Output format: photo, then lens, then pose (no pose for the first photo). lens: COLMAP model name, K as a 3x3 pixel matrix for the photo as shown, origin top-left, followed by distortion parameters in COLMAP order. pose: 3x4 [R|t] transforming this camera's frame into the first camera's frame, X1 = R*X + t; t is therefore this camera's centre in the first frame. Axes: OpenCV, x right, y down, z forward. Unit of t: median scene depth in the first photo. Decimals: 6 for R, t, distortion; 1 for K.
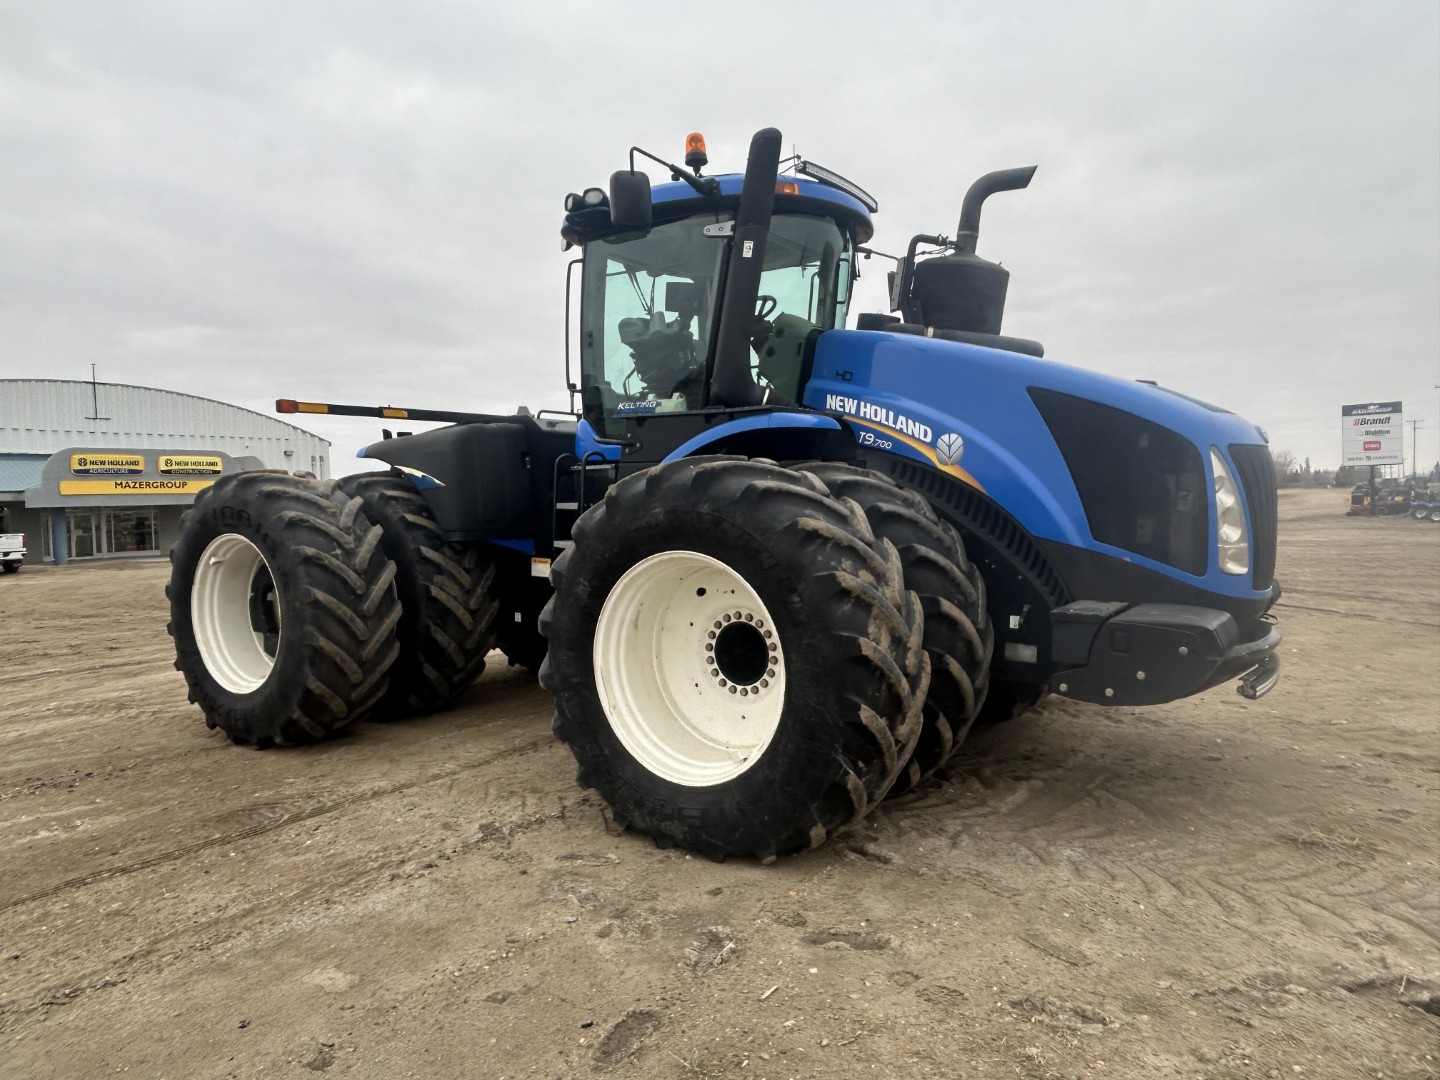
lens RADIAL K [[970.4, 0, 707.8], [0, 970.4, 539.8], [0, 0, 1]] dist [-0.008620, -0.000330]
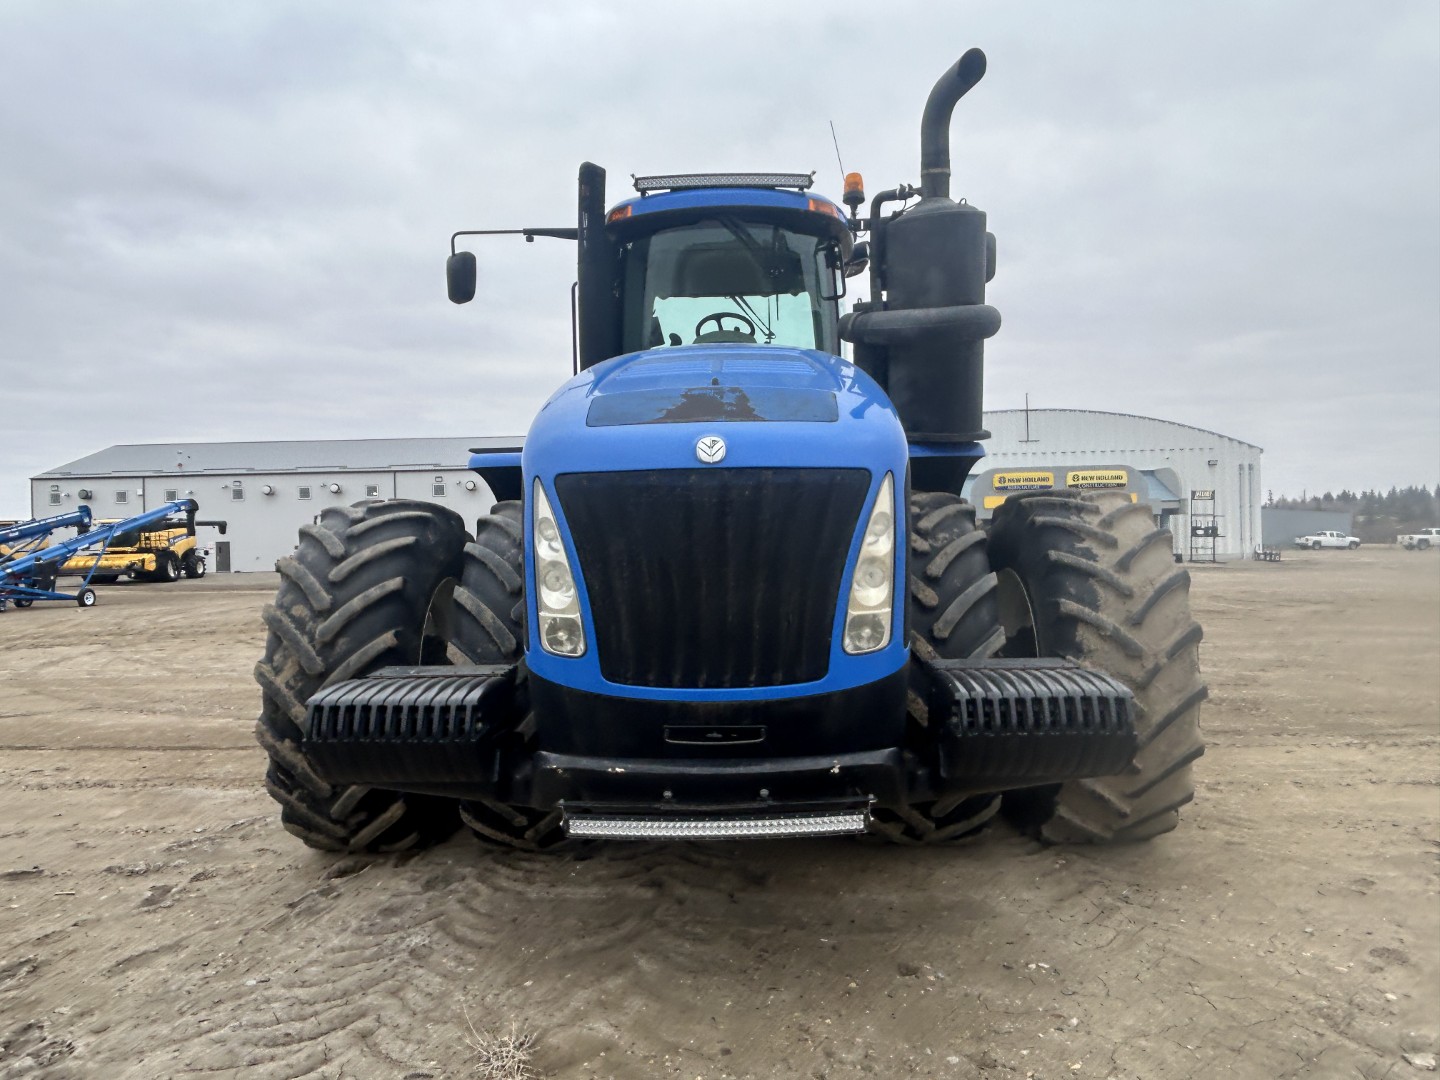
lens RADIAL K [[970.4, 0, 711.6], [0, 970.4, 537.8], [0, 0, 1]] dist [-0.008620, -0.000330]
pose [[0.543153, 0.017950, -0.839442, 0.957939], [-0.027424, 0.999617, 0.003630, -0.044049], [0.839186, 0.021049, 0.543437, 0.558137]]
